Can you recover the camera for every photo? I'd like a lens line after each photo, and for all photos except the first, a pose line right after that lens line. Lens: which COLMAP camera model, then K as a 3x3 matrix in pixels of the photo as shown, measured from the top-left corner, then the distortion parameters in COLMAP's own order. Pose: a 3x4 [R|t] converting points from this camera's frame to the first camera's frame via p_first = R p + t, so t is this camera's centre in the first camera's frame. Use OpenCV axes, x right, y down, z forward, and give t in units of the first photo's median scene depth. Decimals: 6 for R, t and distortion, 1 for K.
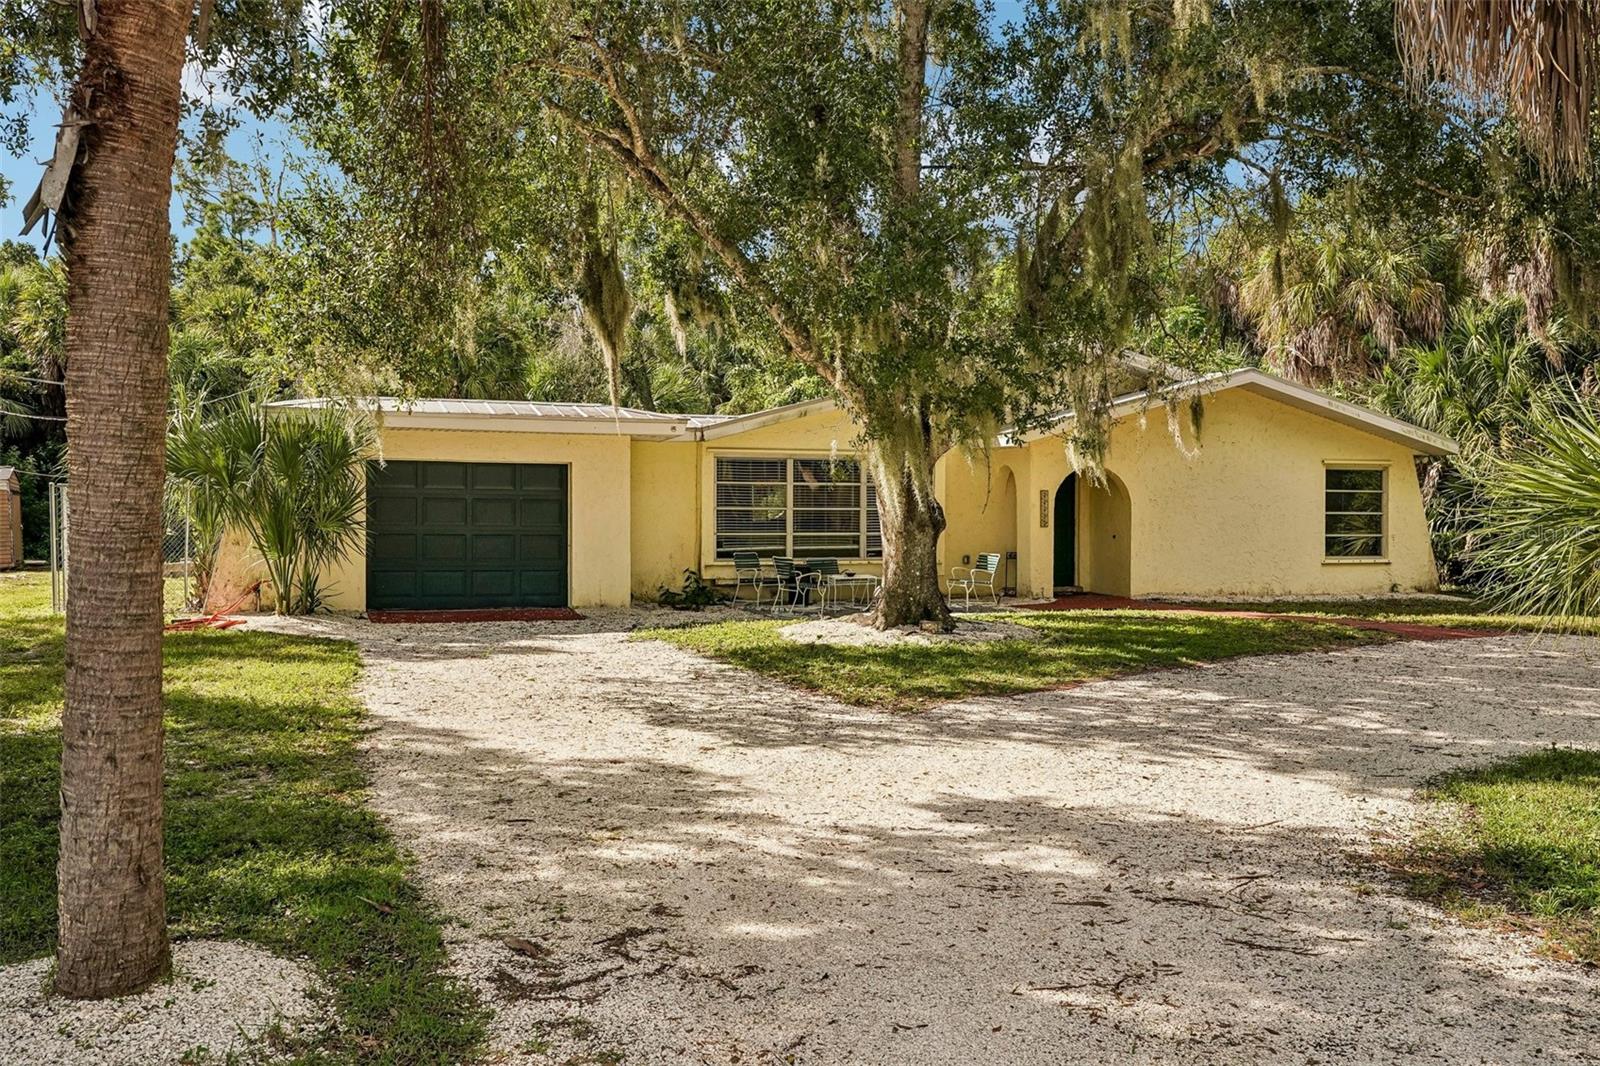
lens RADIAL K [[1405.7, 0, 797.6], [0, 1405.7, 547.2], [0, 0, 1]] dist [0.006694, 0.003766]
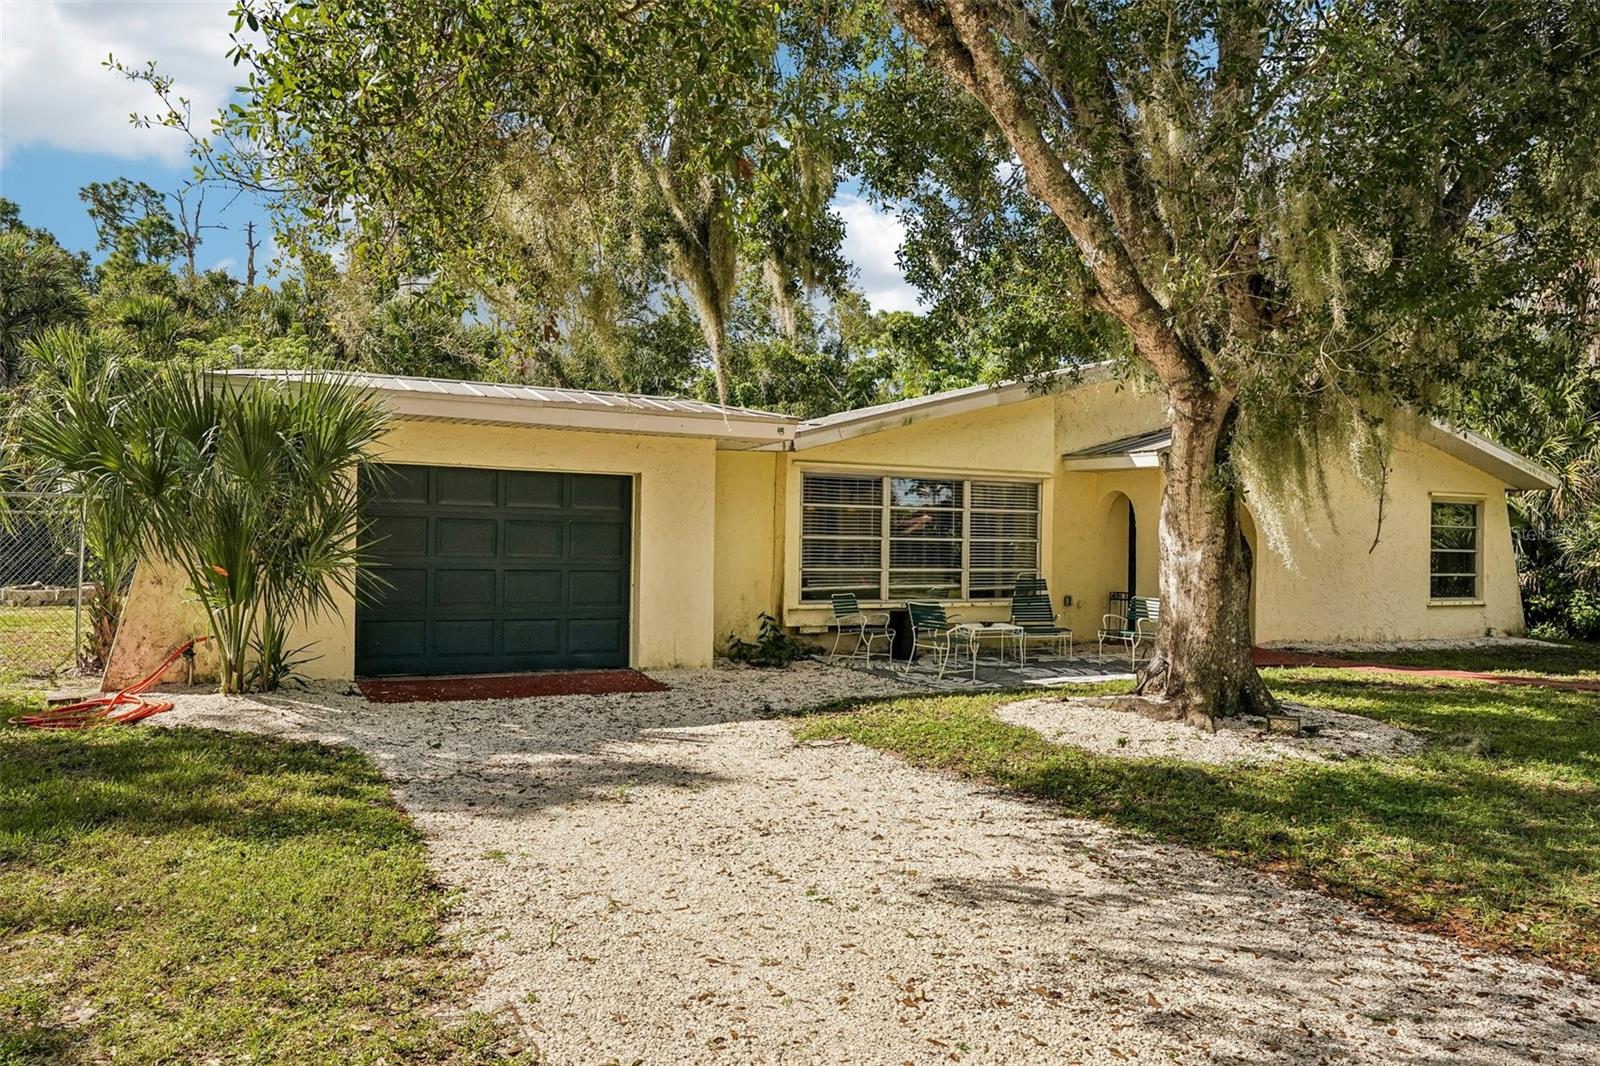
lens RADIAL K [[1162.7, 0, 809.3], [0, 1162.7, 517.4], [0, 0, 1]] dist [0.011010, -0.006831]
pose [[0.989839, 0.015753, 0.141320, -0.147067], [-0.009898, 0.999067, -0.042037, -0.011173], [-0.141851, 0.040212, 0.989071, 0.349349]]
